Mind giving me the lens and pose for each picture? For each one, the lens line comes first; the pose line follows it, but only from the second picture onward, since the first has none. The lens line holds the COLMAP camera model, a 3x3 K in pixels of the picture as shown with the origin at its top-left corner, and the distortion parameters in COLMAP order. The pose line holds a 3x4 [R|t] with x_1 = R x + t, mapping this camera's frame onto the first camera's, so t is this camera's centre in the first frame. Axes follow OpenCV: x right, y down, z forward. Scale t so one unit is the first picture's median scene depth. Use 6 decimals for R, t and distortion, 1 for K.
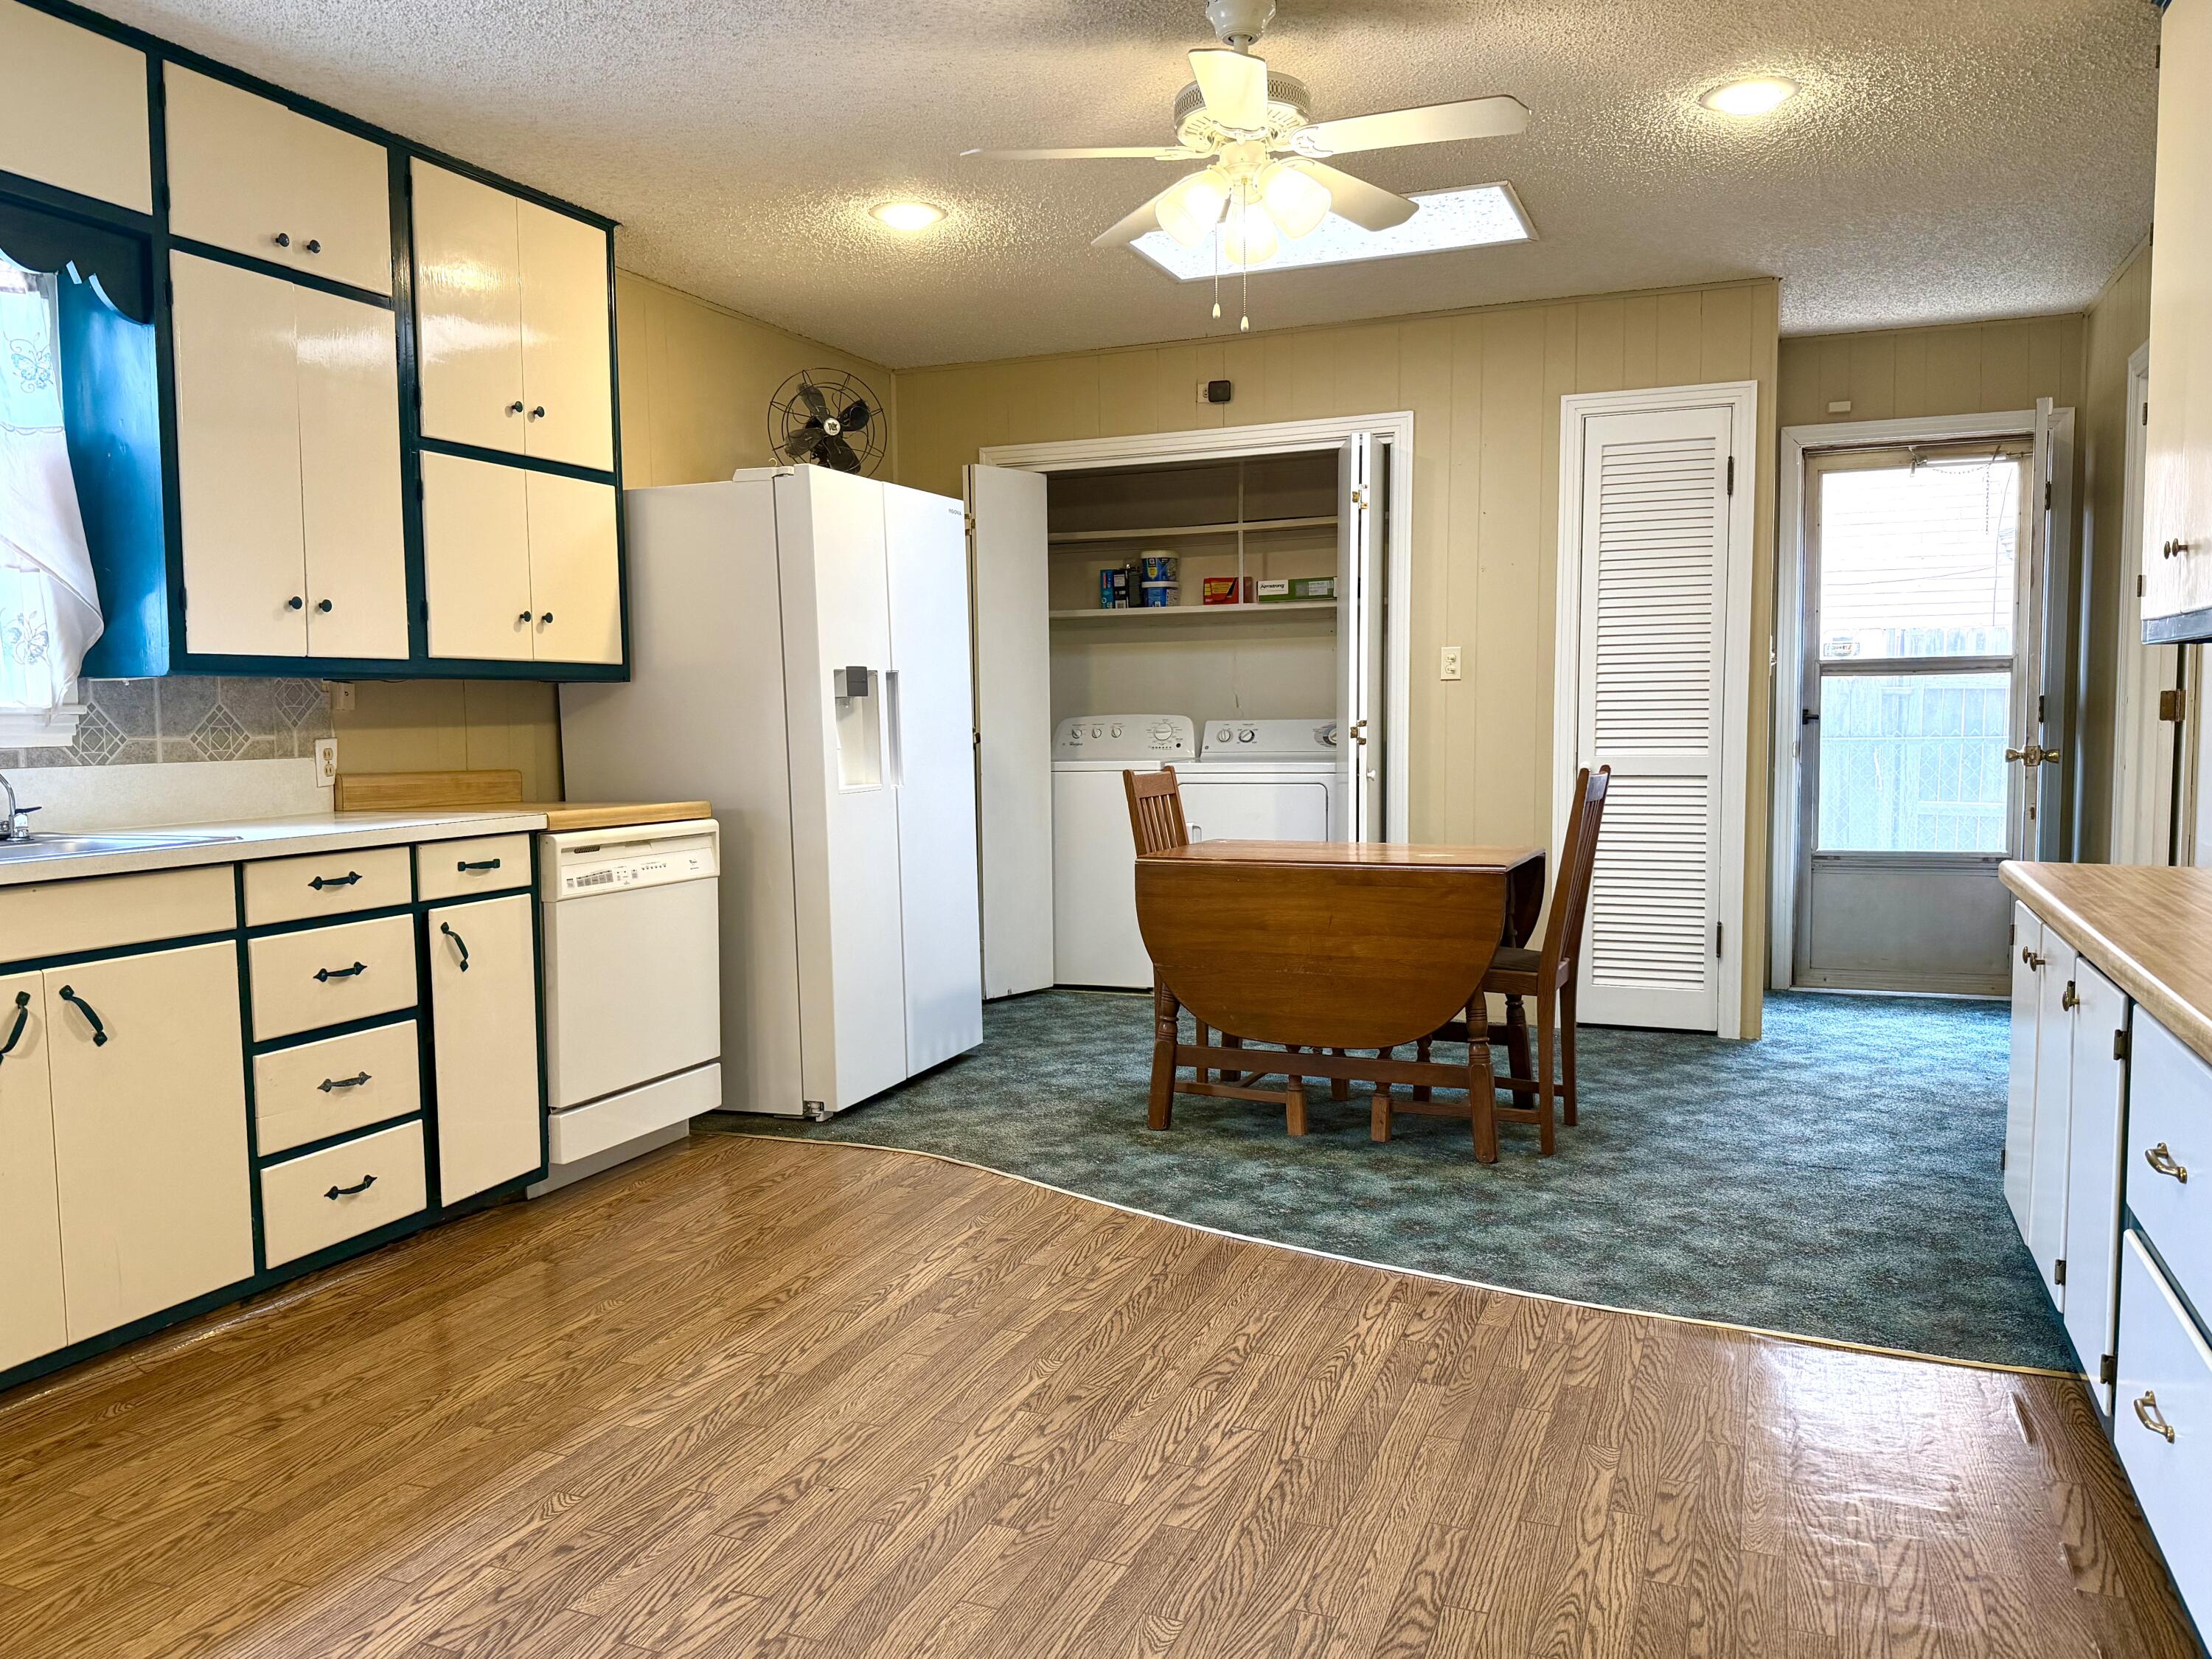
lens RADIAL K [[1621.2, 0, 1105.3], [0, 1621.2, 843.3], [0, 0, 1]] dist [0.159681, -0.334164]
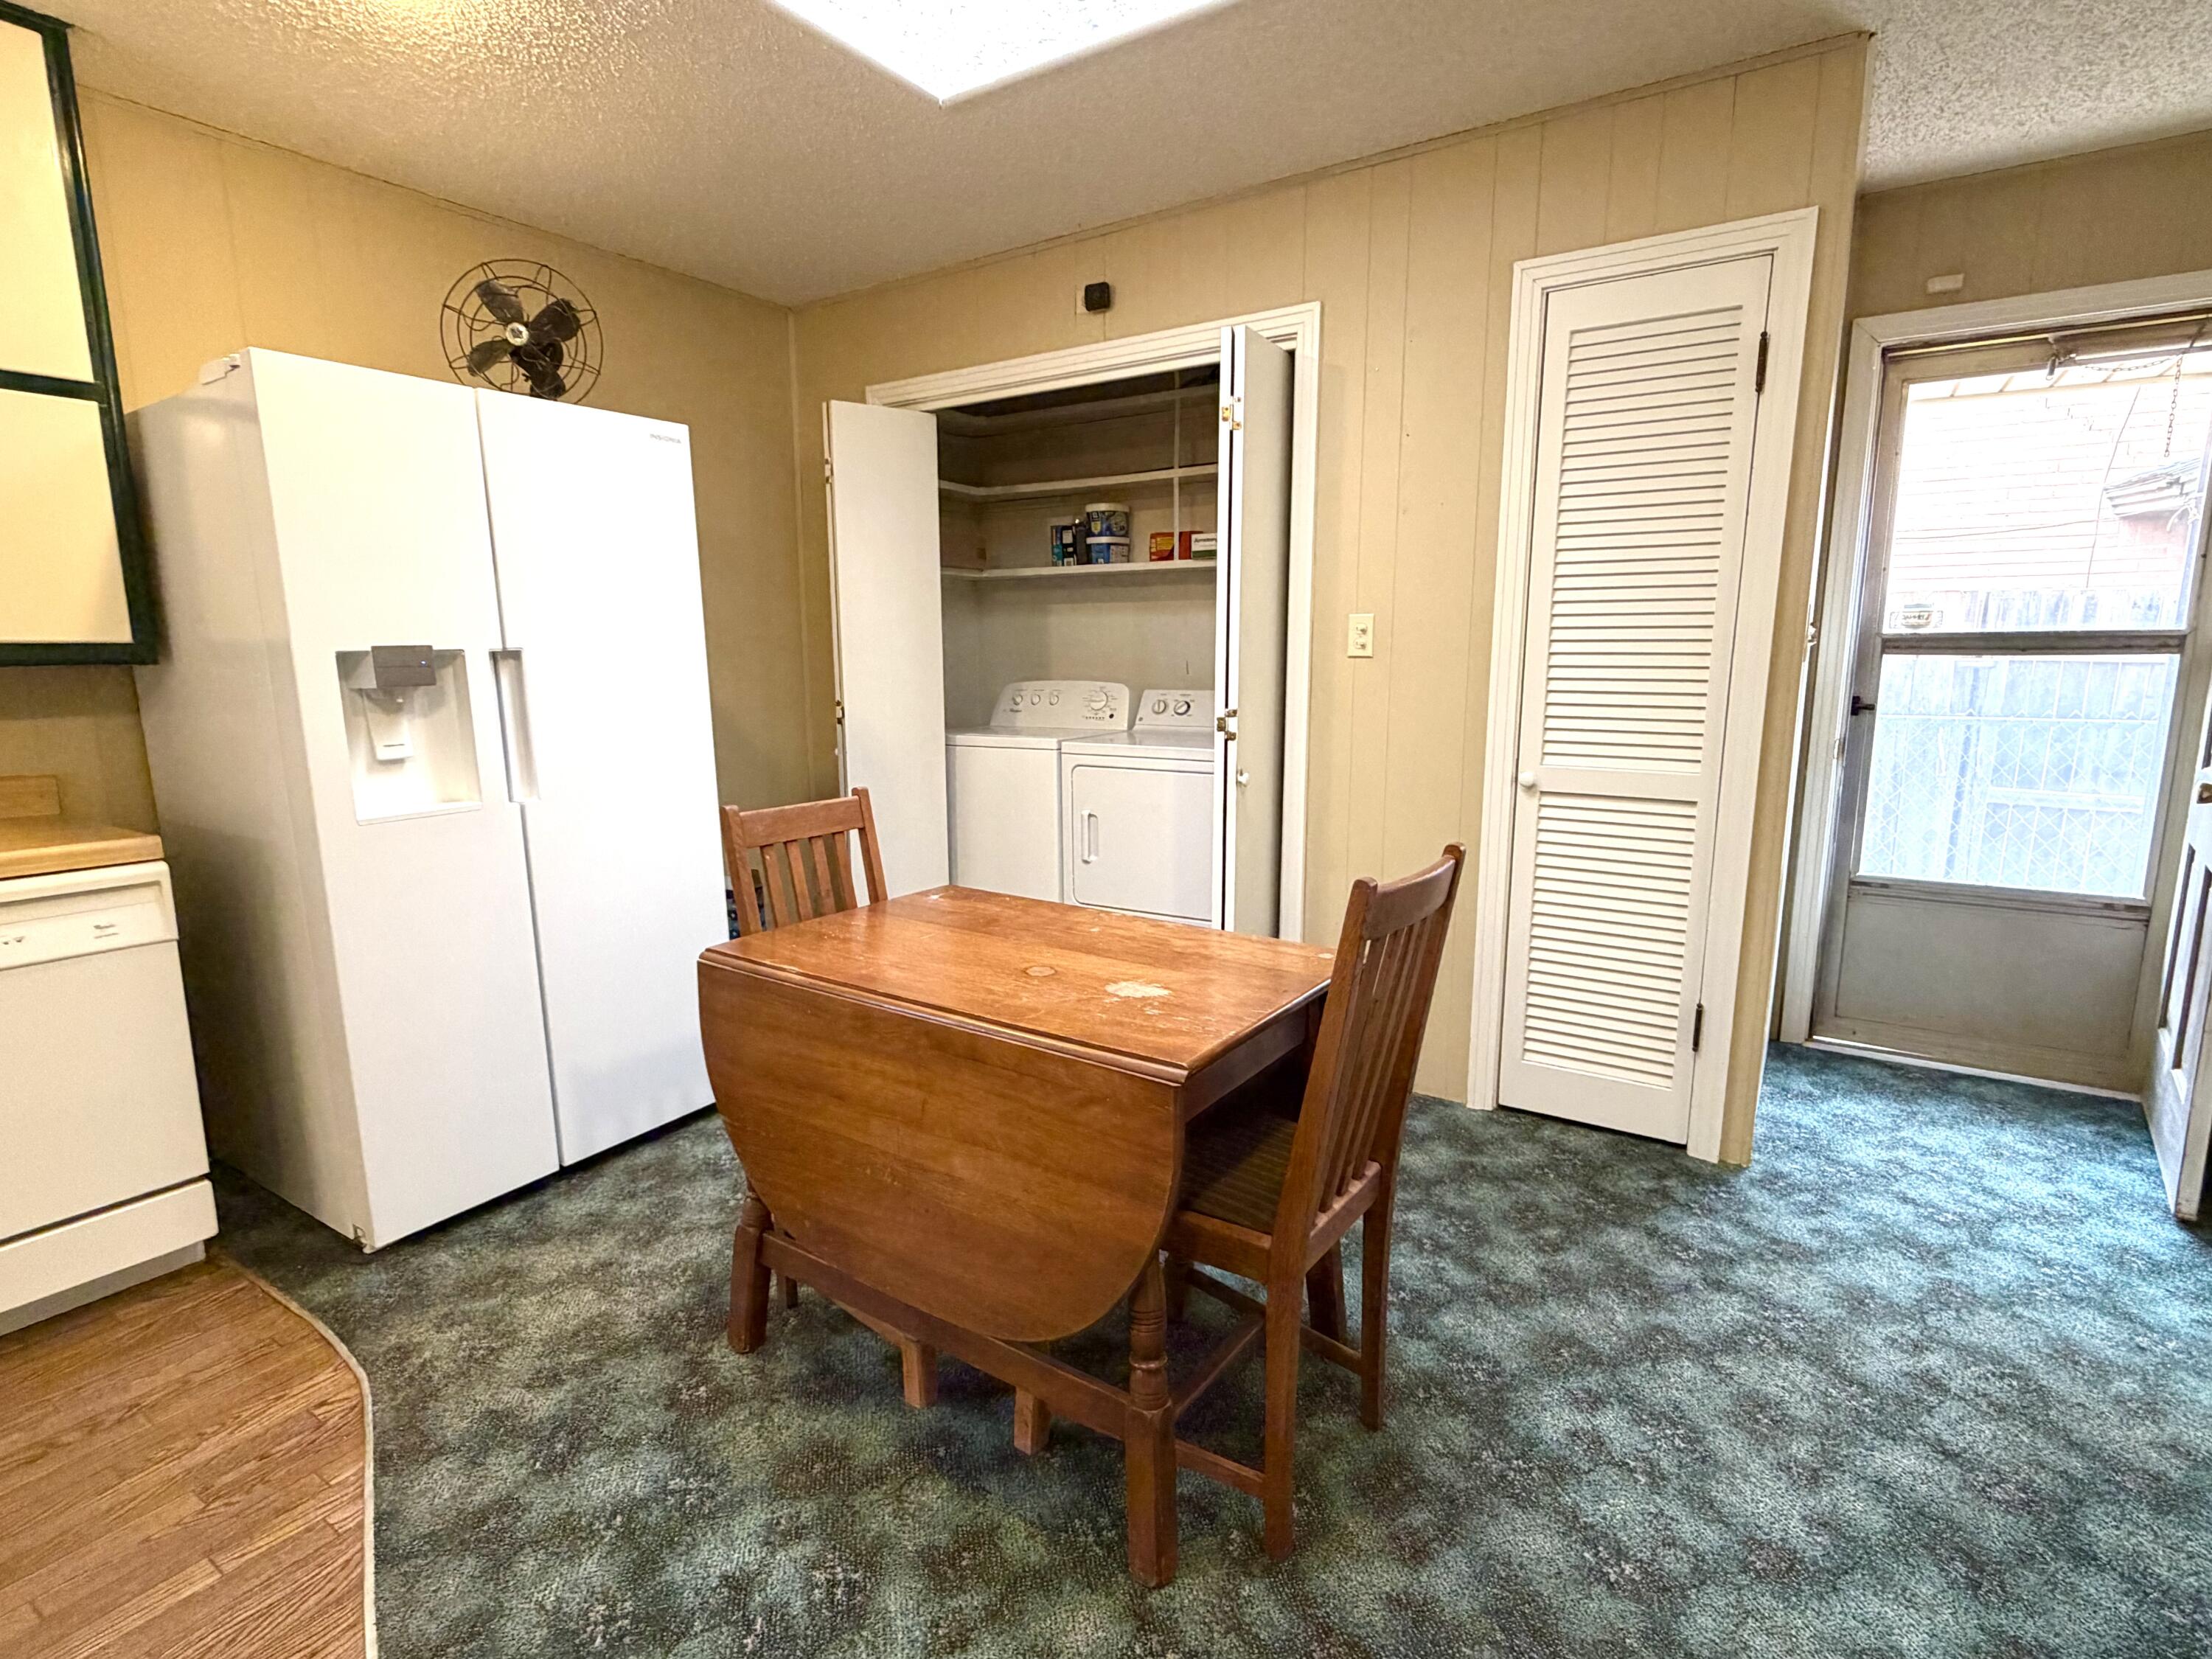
lens RADIAL K [[1086.1, 0, 1097.7], [0, 1086.1, 828.7], [0, 0, 1]] dist [0.001279, -0.000566]
pose [[0.979561, 0.041926, -0.196731, 0.266337], [-0.024401, 0.995582, 0.090676, -0.085890], [0.199664, -0.084022, 0.976255, 0.636085]]
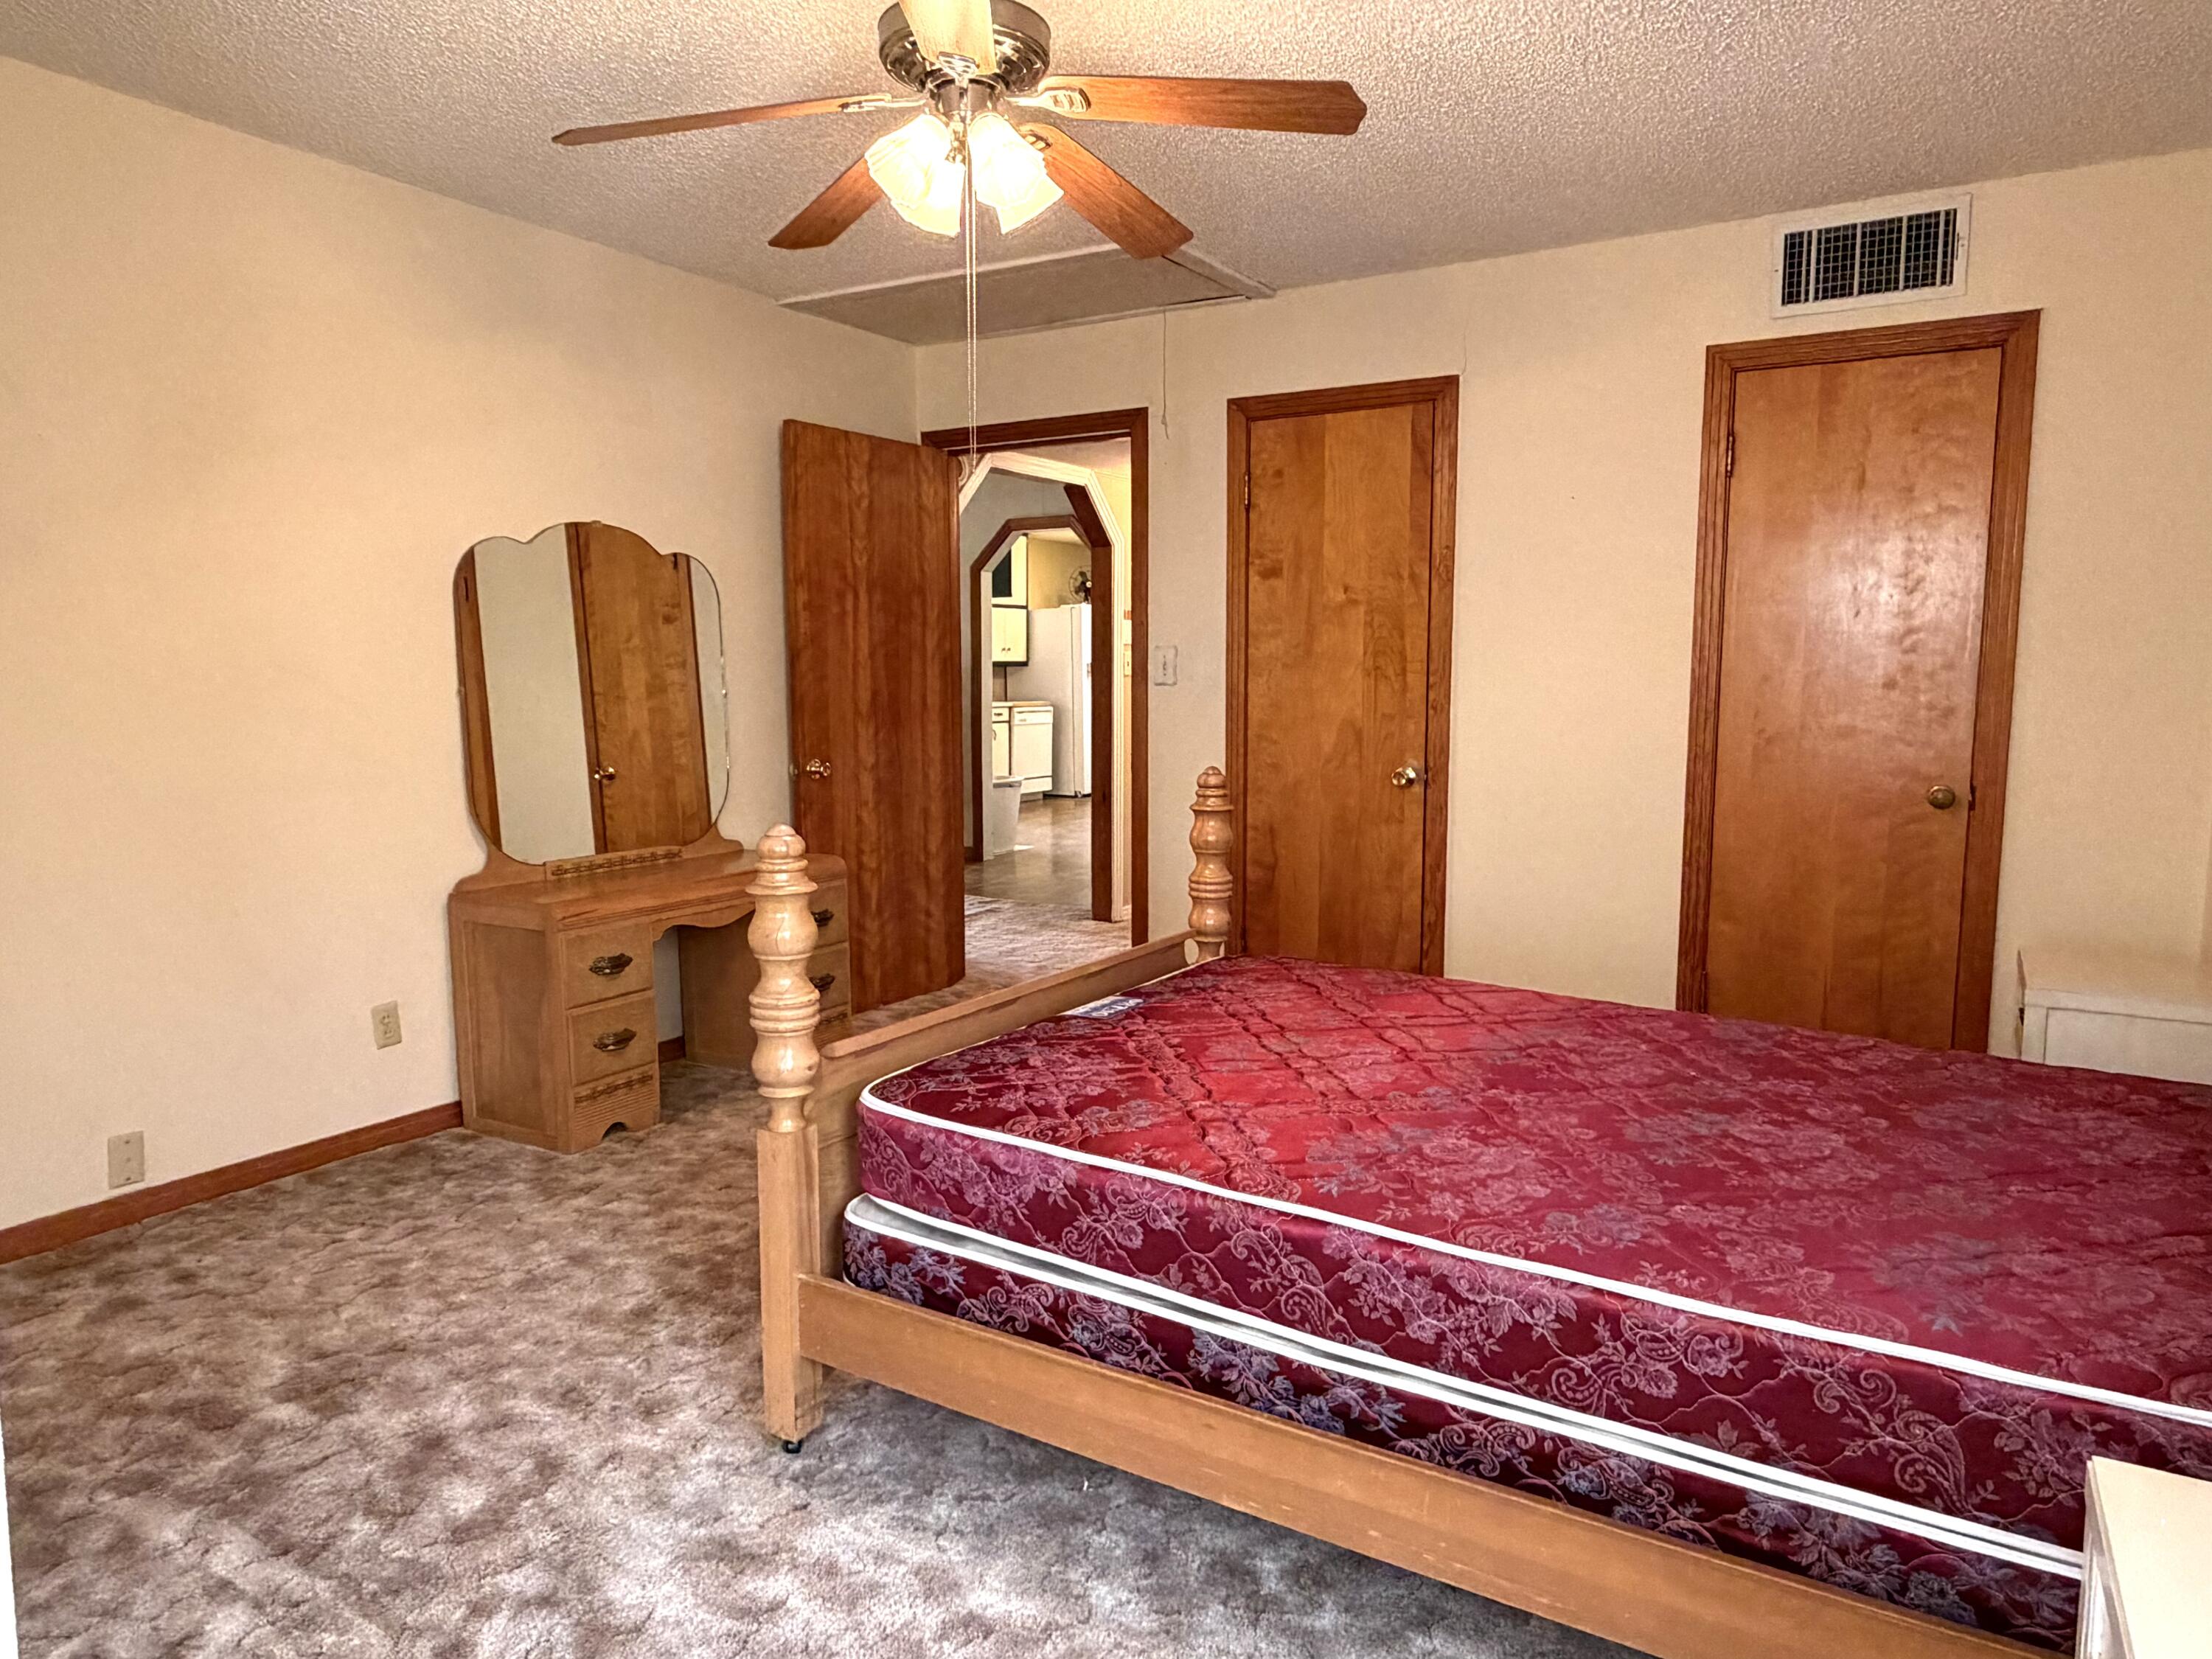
lens RADIAL K [[1413.3, 0, 1106.0], [0, 1413.3, 829.5], [0, 0, 1]] dist [0.037999, -0.000050]
pose [[0.987226, 0.029509, -0.156572, 0.367734], [-0.025486, 0.999293, 0.027641, 0.164714], [0.157277, -0.023297, 0.987280, -2.033699]]
